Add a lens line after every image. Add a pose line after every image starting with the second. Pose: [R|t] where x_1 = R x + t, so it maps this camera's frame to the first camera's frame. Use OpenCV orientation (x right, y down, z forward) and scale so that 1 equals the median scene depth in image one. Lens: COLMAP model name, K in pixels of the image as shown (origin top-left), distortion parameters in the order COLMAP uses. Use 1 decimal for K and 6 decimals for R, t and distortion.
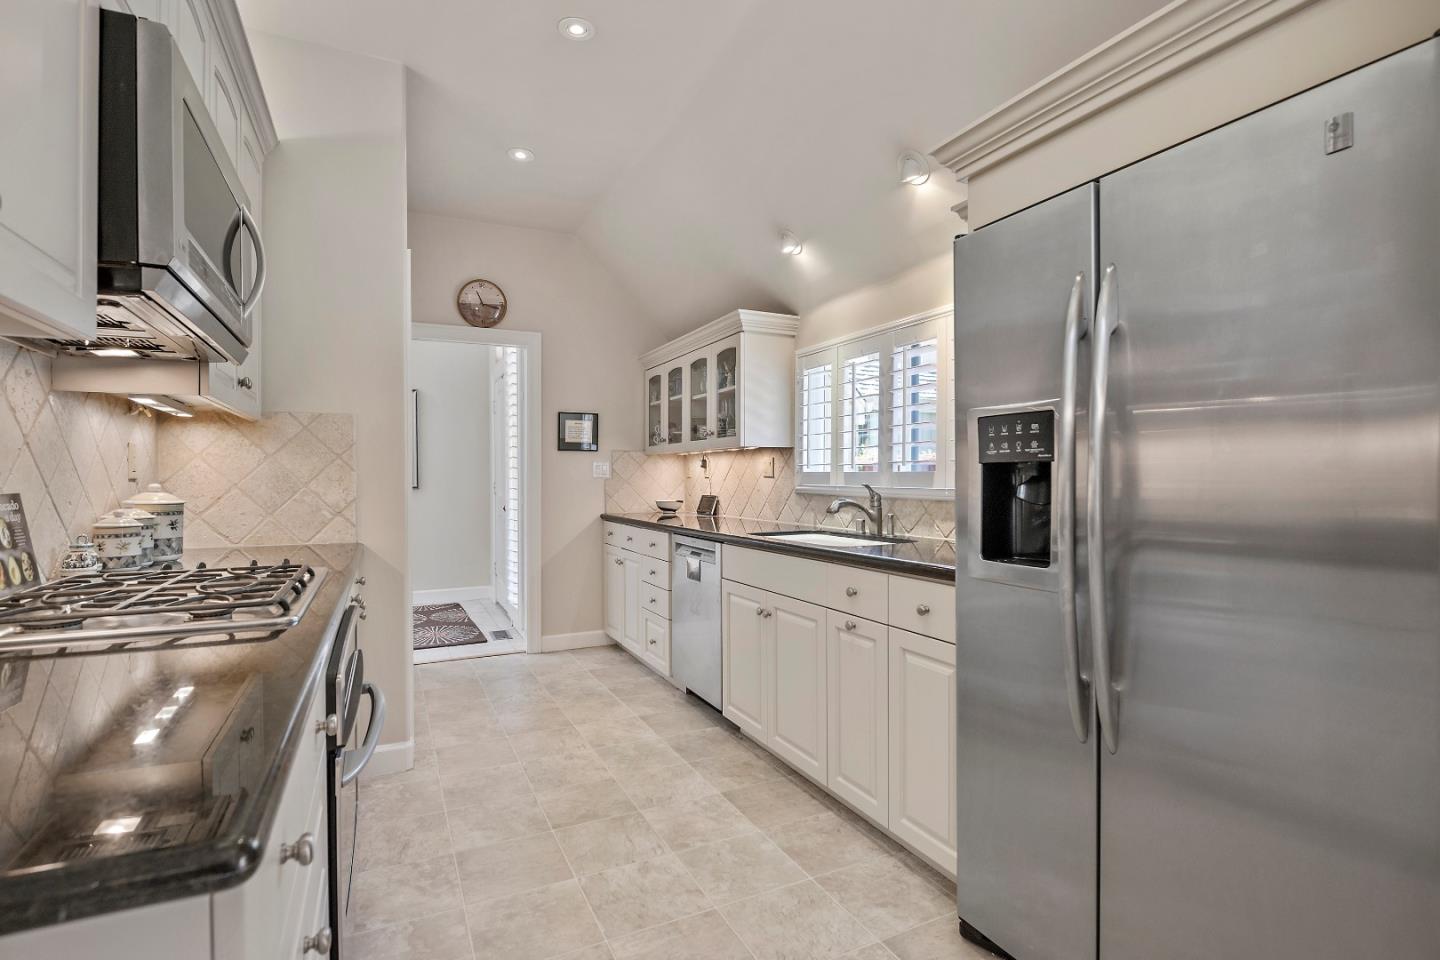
lens RADIAL K [[685.5, 0, 723.3], [0, 685.5, 479.8], [0, 0, 1]] dist [-0.013645, -0.001018]
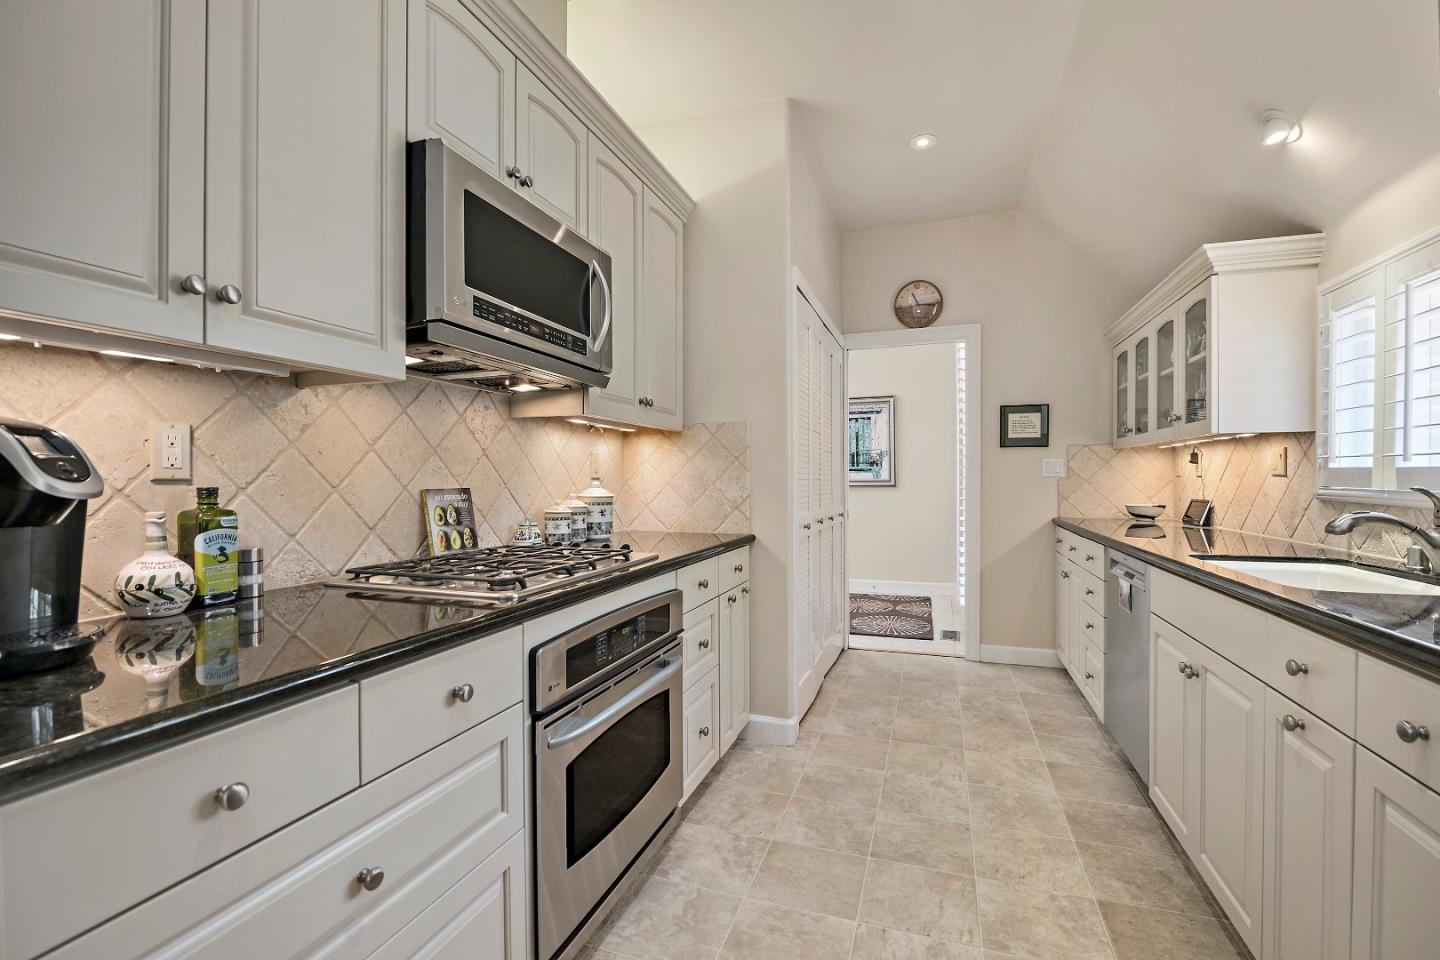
lens RADIAL K [[641.1, 0, 715.9], [0, 641.1, 481.0], [0, 0, 1]] dist [-0.011888, -0.001961]
pose [[0.700070, 0.003584, -0.714065, 0.168517], [-0.000770, 0.999991, 0.004265, -0.001057], [0.714073, -0.002436, 0.700067, 0.187108]]
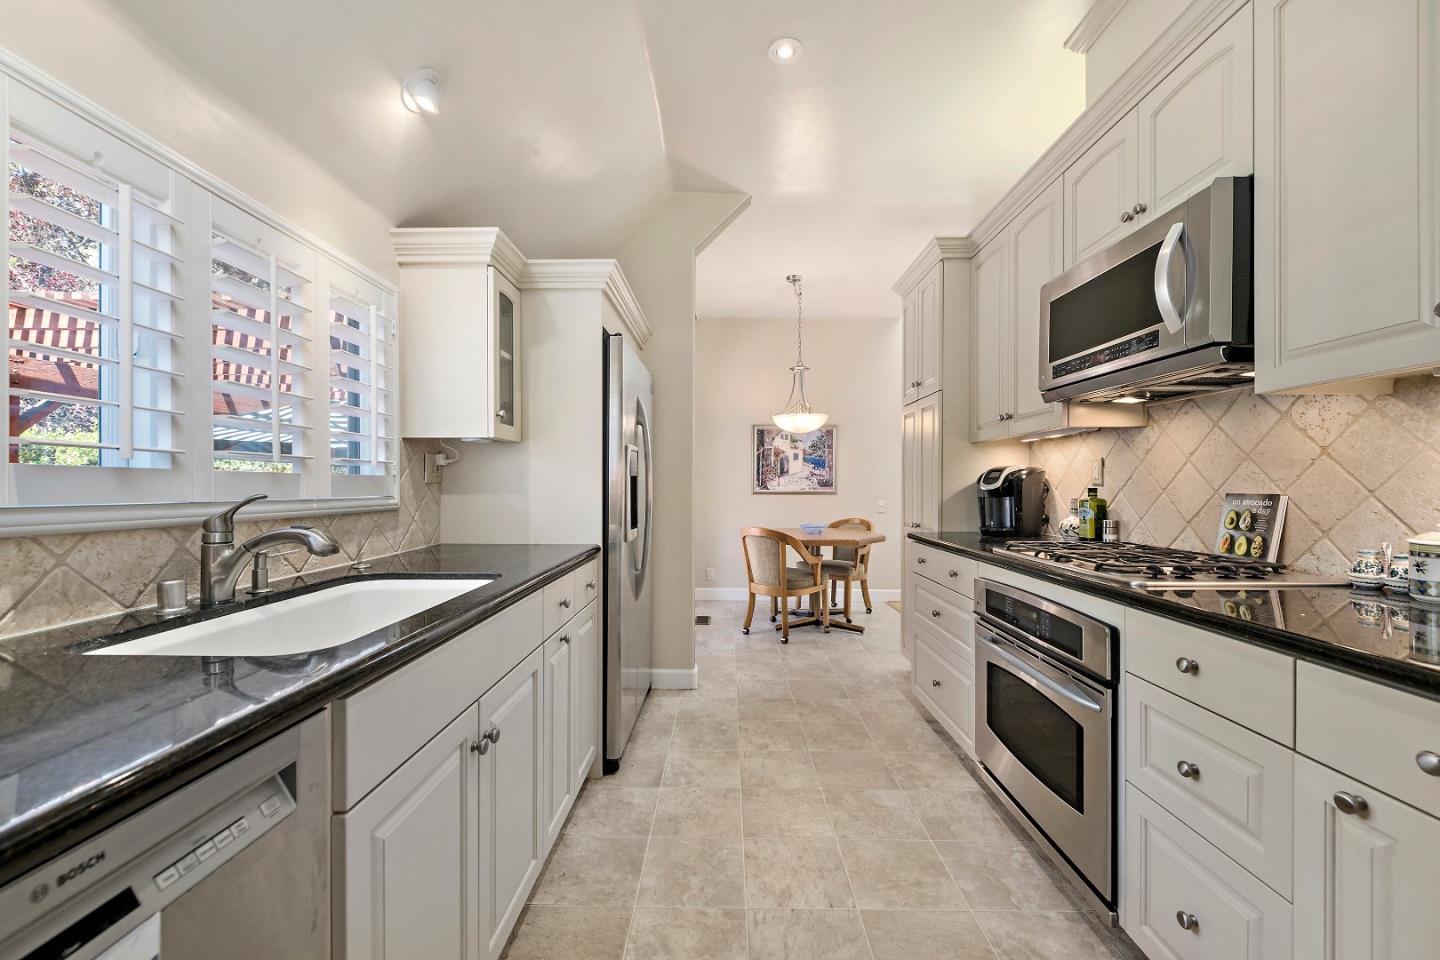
lens RADIAL K [[572.7, 0, 715.5], [0, 572.7, 483.1], [0, 0, 1]] dist [0.003300, -0.004282]
pose [[-0.887567, 0.001556, 0.460676, -0.271663], [0.001117, 0.999999, -0.001227, -0.000971], [-0.460677, -0.000575, -0.887568, 1.197276]]
